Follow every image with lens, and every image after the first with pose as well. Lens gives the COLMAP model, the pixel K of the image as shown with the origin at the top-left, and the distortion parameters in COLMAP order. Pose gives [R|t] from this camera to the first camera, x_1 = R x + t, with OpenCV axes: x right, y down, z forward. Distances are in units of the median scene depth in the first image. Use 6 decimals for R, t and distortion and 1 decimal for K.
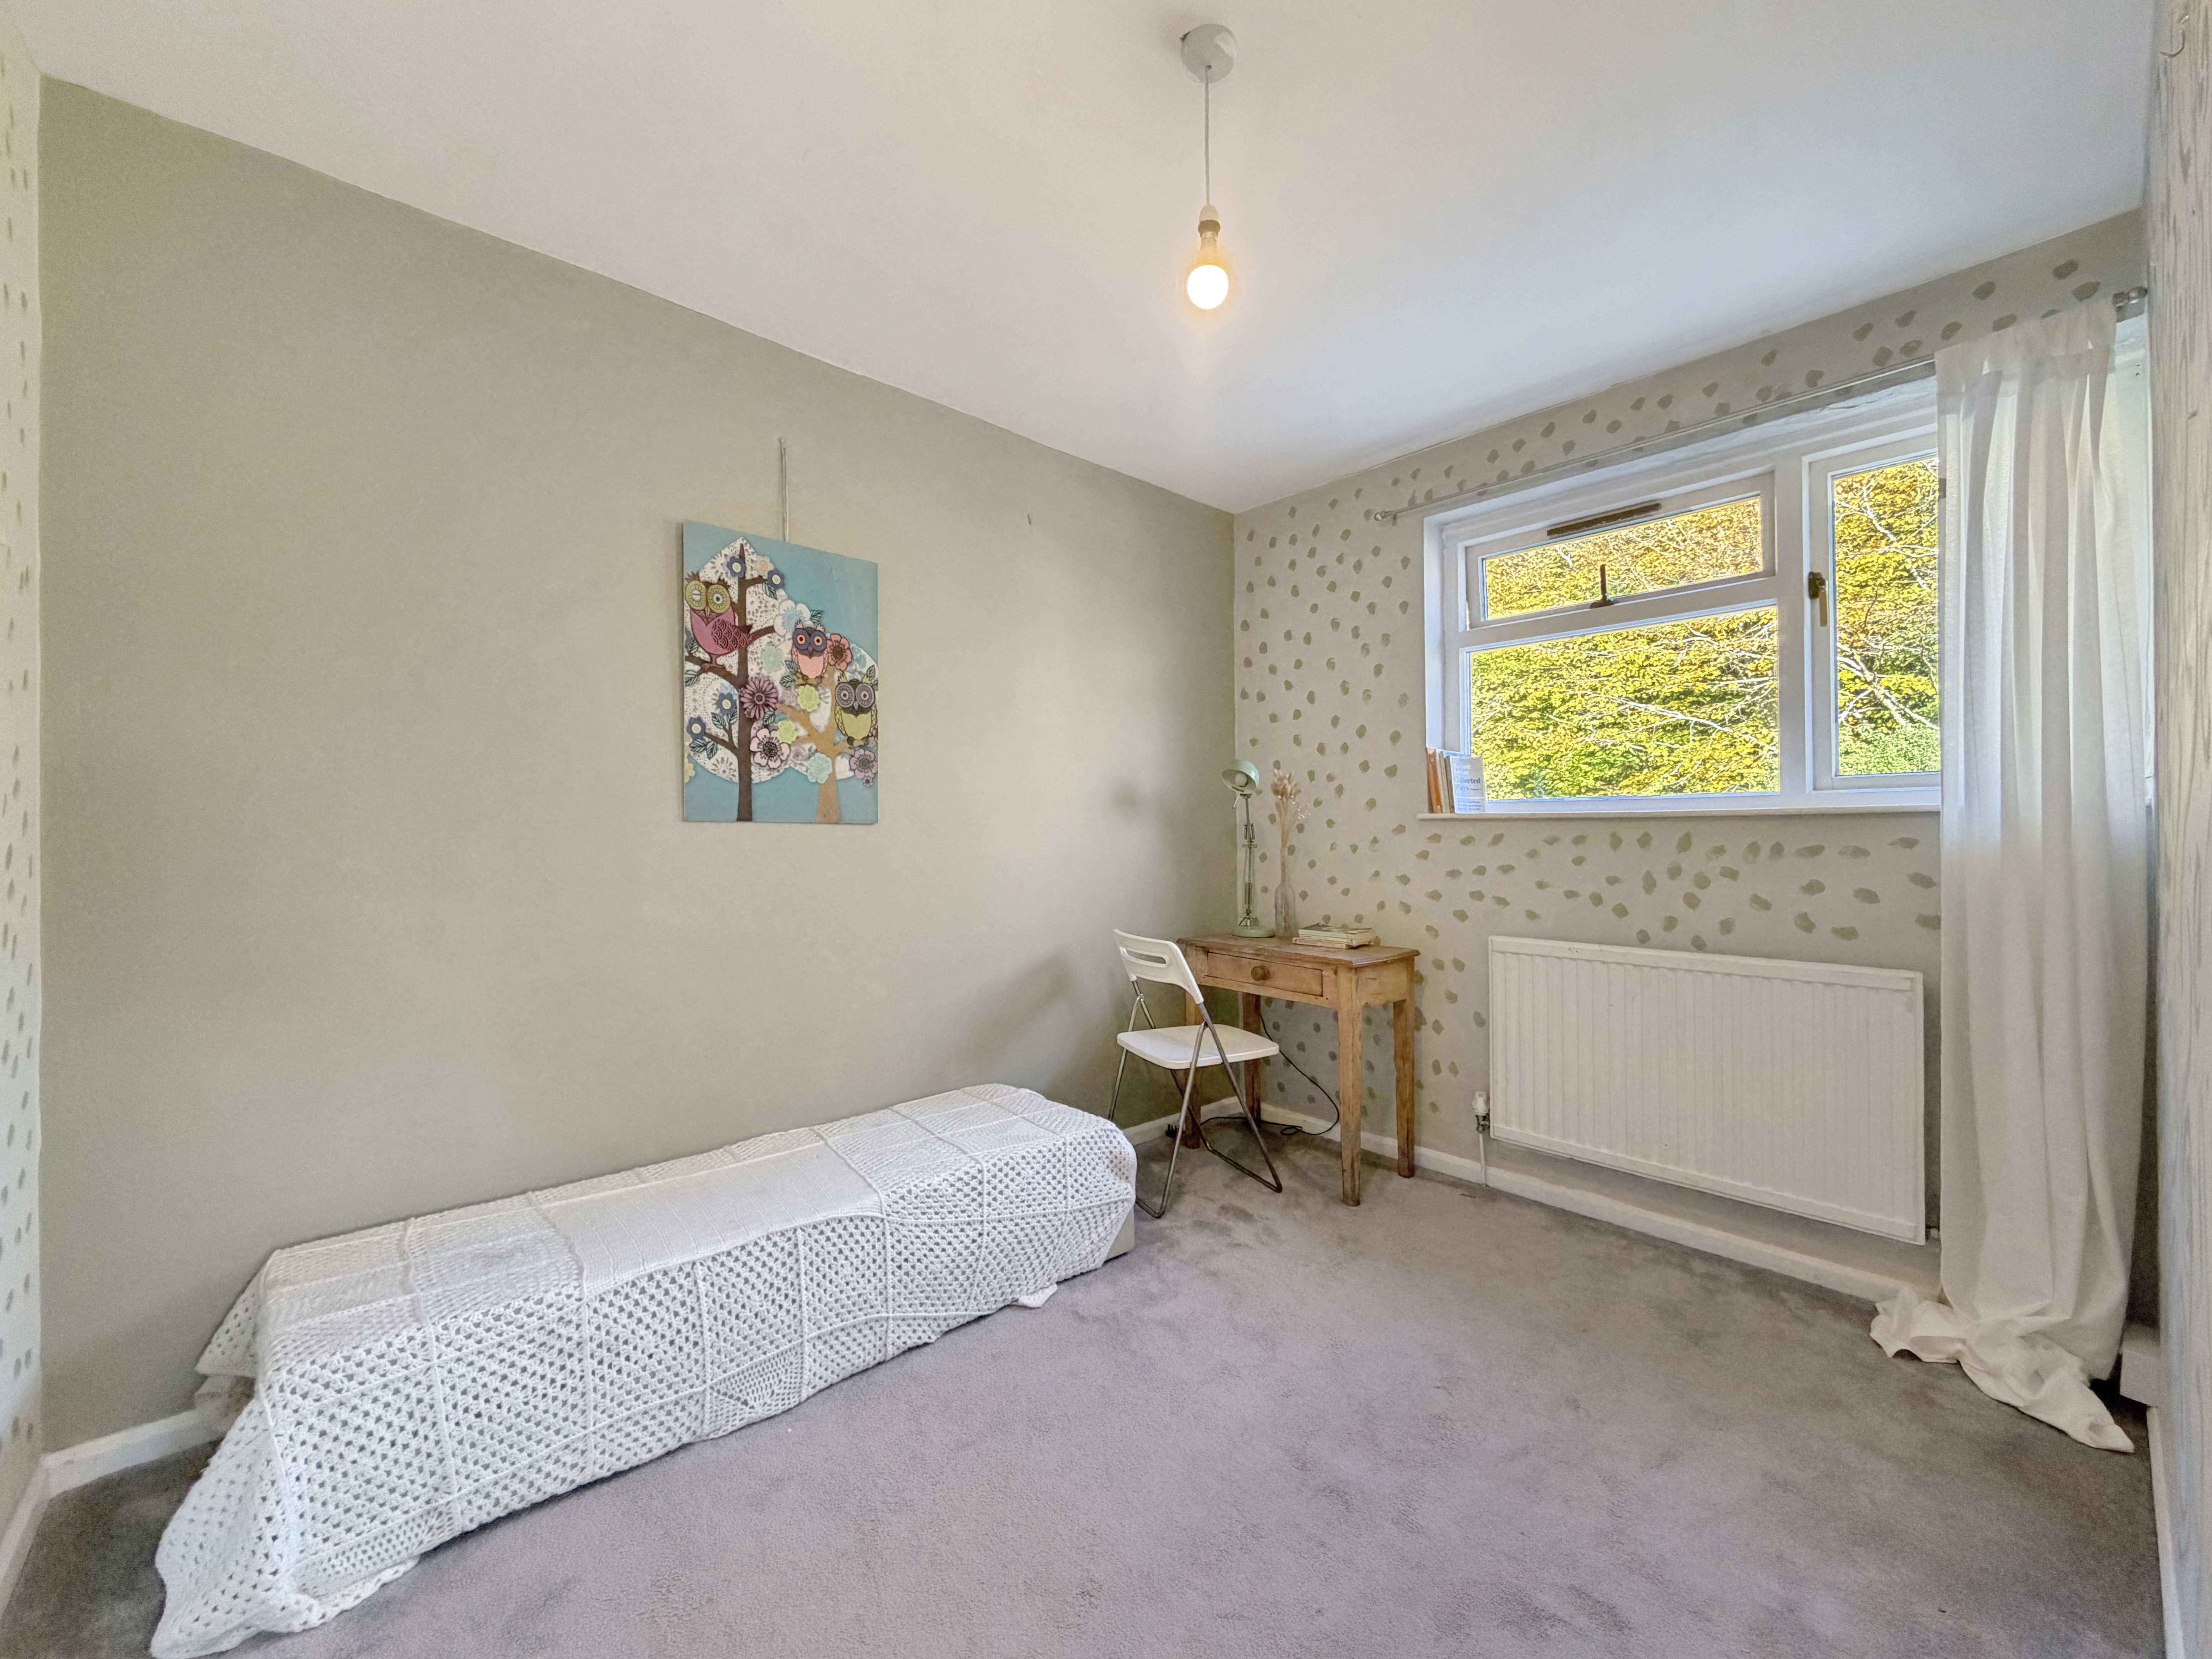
lens RADIAL K [[886.3, 0, 1075.4], [0, 886.3, 850.0], [0, 0, 1]] dist [0.000468, 0.000515]
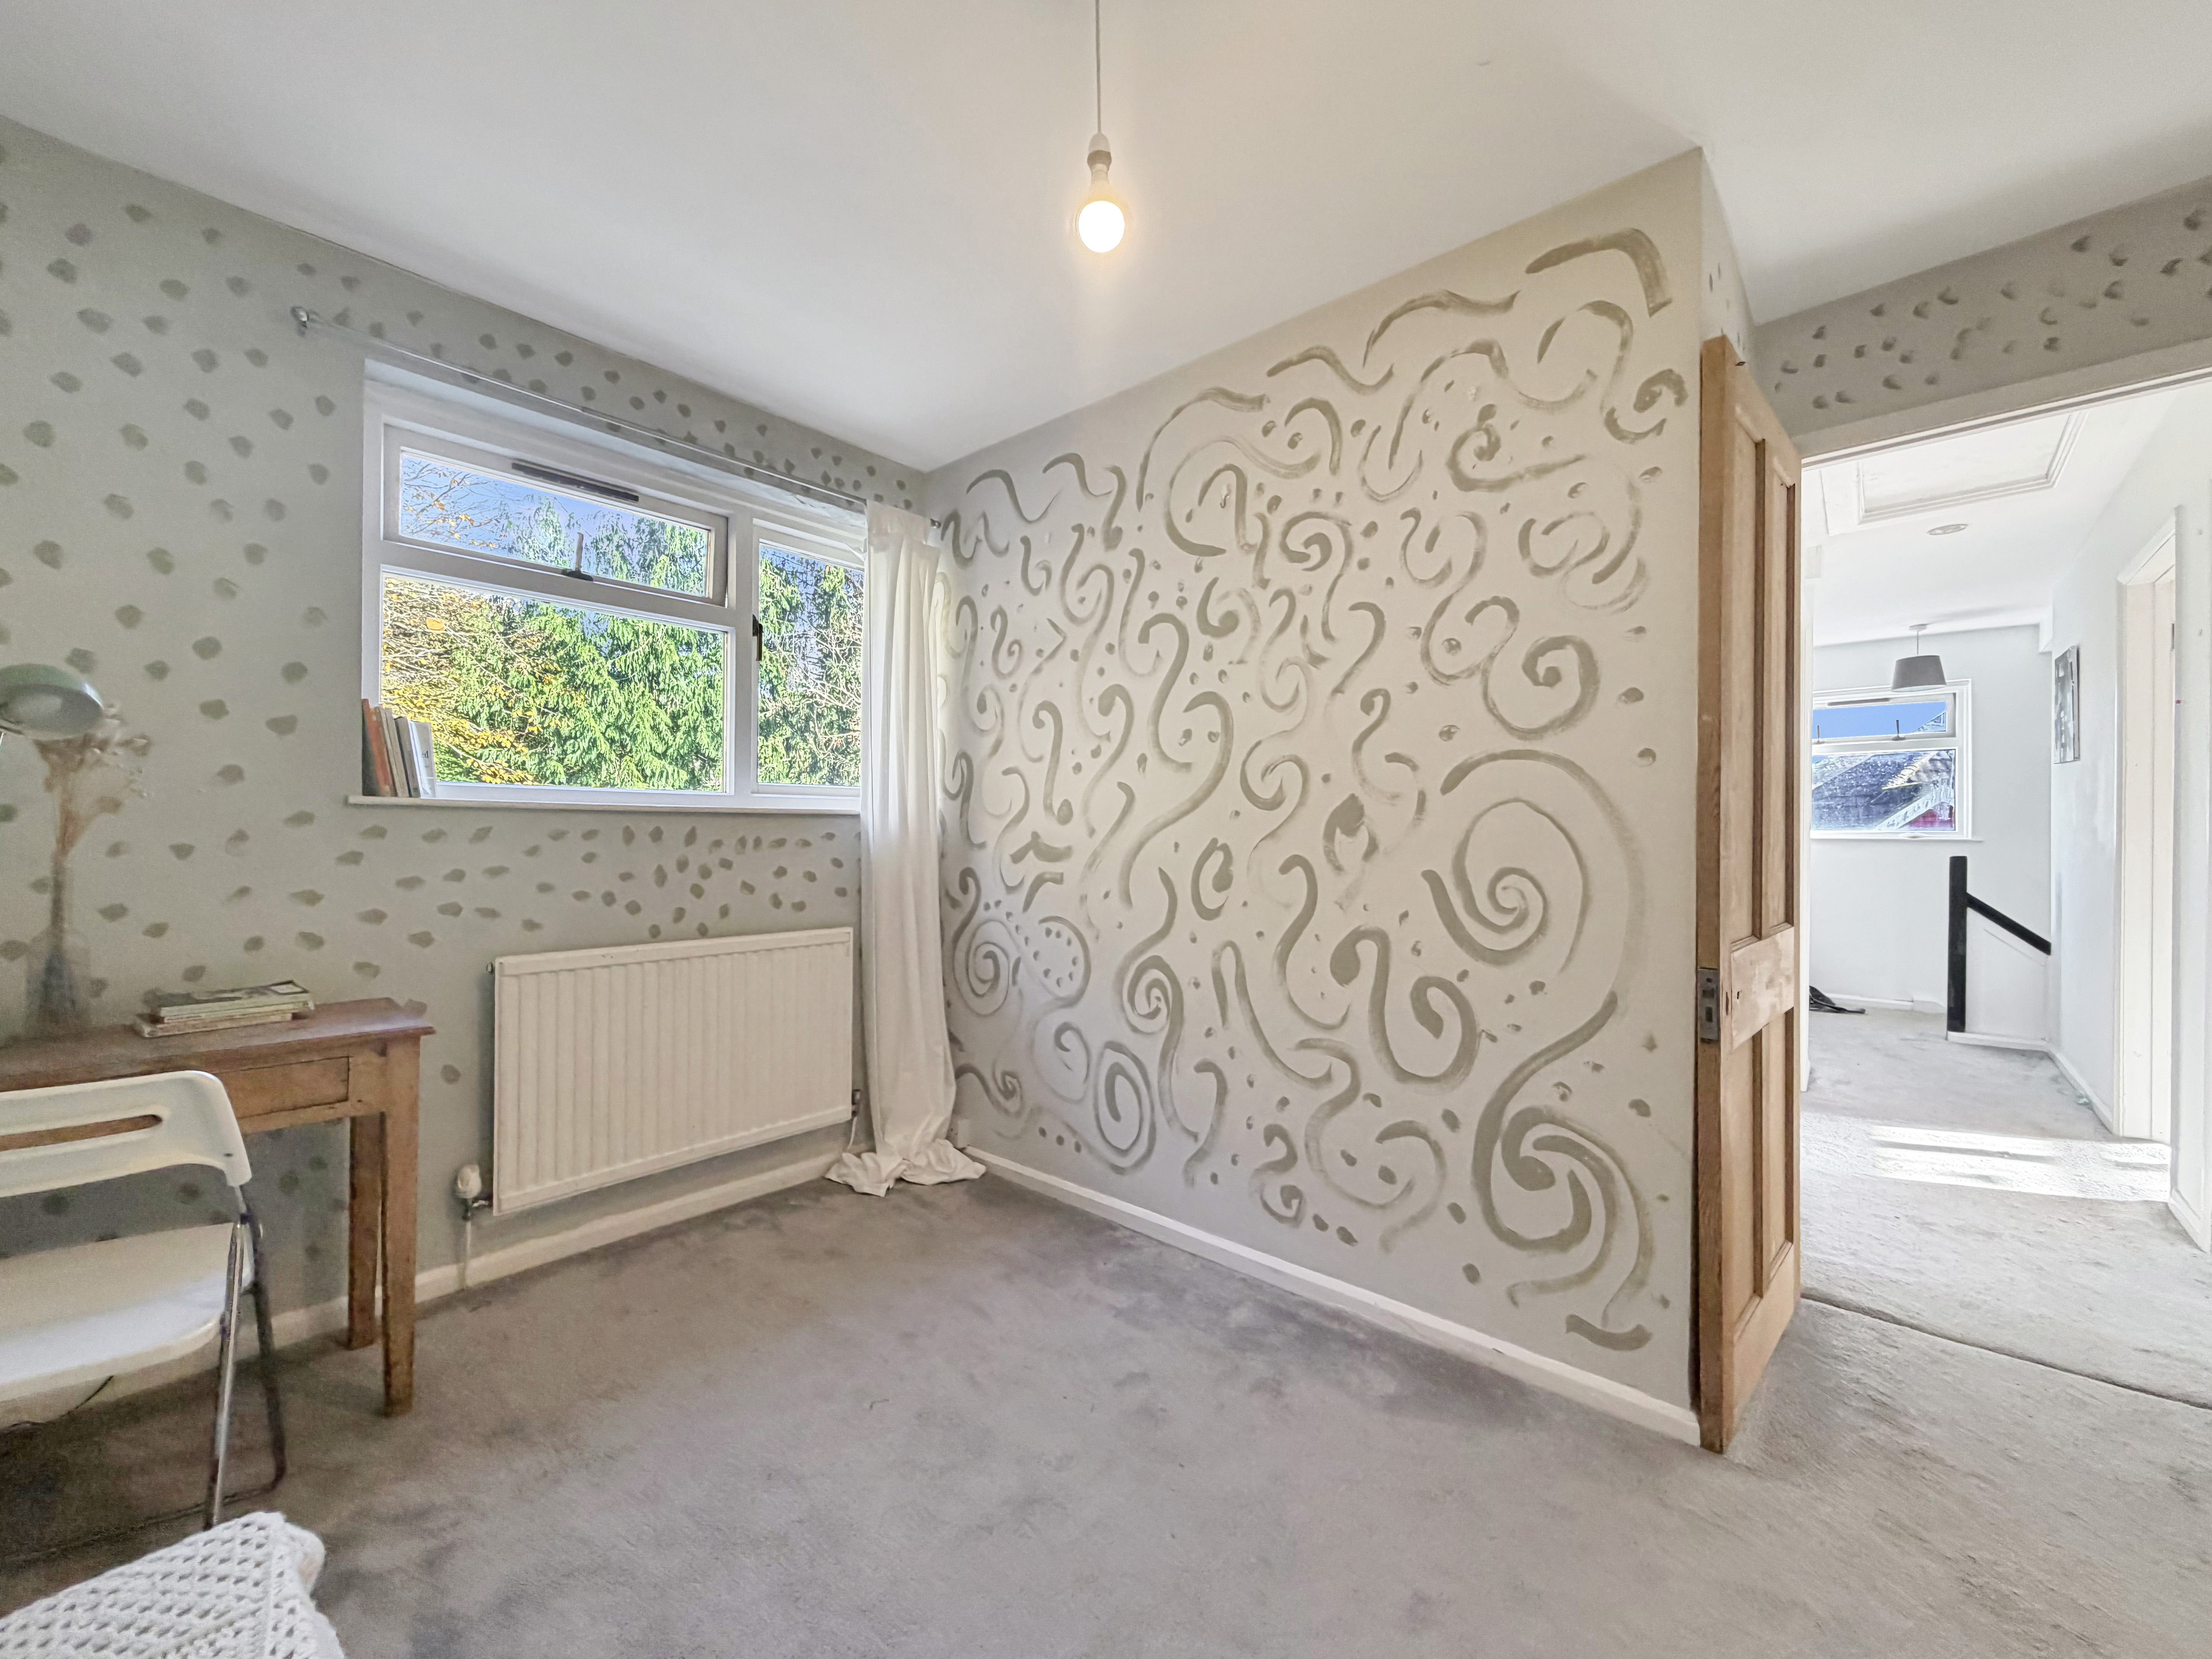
lens RADIAL K [[899.7, 0, 1106.0], [0, 899.7, 829.5], [0, 0, 1]] dist [0.000467, -0.000014]
pose [[-0.134192, -0.005146, 0.990942, -0.421765], [0.004588, 0.999973, 0.005815, -0.020110], [-0.990945, 0.005327, -0.134165, 0.622351]]
